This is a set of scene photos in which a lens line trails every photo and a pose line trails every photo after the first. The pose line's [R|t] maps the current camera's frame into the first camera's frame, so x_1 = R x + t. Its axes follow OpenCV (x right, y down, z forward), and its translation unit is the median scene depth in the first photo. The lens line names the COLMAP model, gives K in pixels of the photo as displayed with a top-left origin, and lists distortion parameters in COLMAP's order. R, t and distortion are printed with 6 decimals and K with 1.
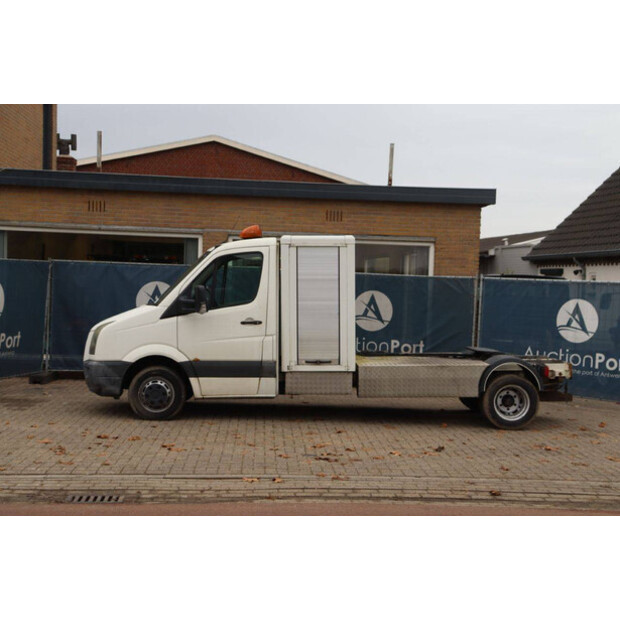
lens RADIAL K [[925.4, 0, 310.2], [0, 925.4, 311.0], [0, 0, 1]] dist [0.113702, 0.000000]
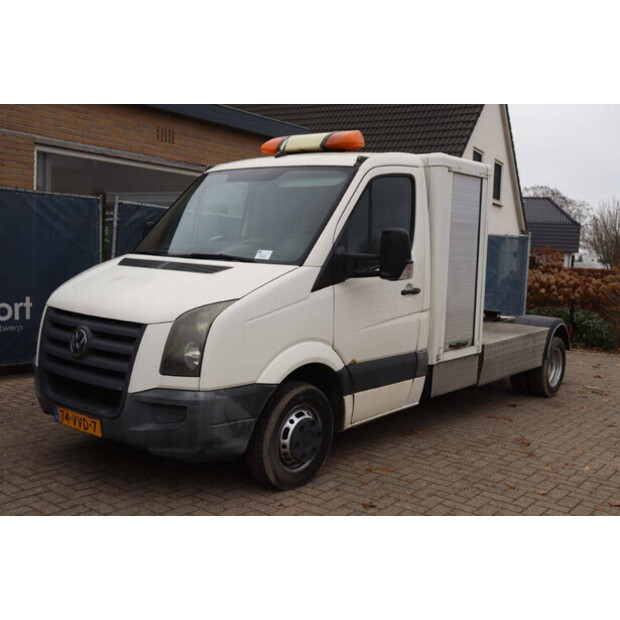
lens RADIAL K [[676.5, 0, 310.8], [0, 676.5, 308.7], [0, 0, 1]] dist [-0.017921, 0.000000]
pose [[0.656744, -0.058311, 0.751856, -0.430579], [-0.008418, 0.996377, 0.084628, -0.013087], [-0.754067, -0.061908, 0.653873, 0.740413]]
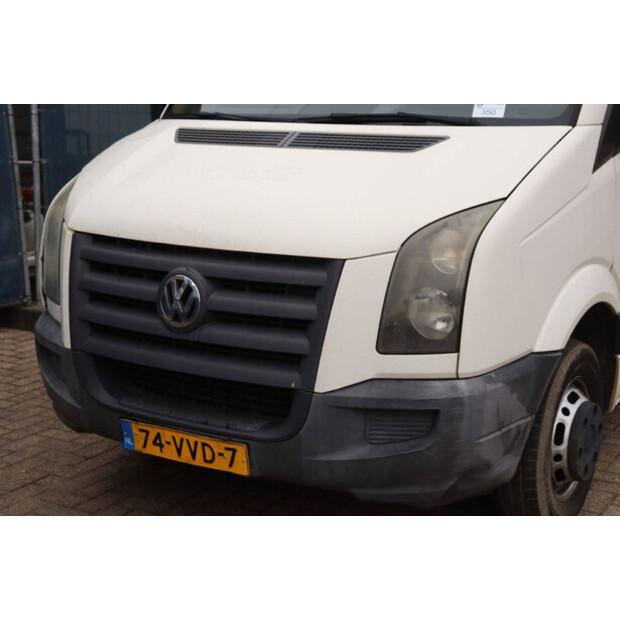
lens RADIAL K [[1014.9, 0, 314.0], [0, 1014.9, 309.9], [0, 0, 1]] dist [0.185857, 0.000000]
pose [[0.554852, -0.200523, 0.807421, -0.450113], [0.043215, 0.976155, 0.212732, -0.019656], [-0.830826, -0.083142, 0.550287, 0.876770]]
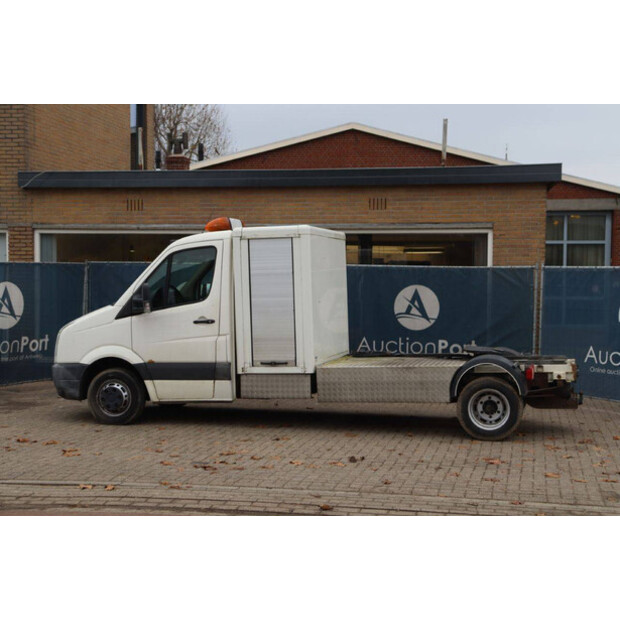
lens RADIAL K [[1001.5, 0, 311.9], [0, 1001.5, 313.9], [0, 0, 1]] dist [0.156319, 0.000000]
pose [[0.963527, -0.016714, -0.267090, 0.305452], [0.016597, 0.999859, -0.002696, 0.009010], [0.267098, -0.001835, 0.963668, 0.049426]]
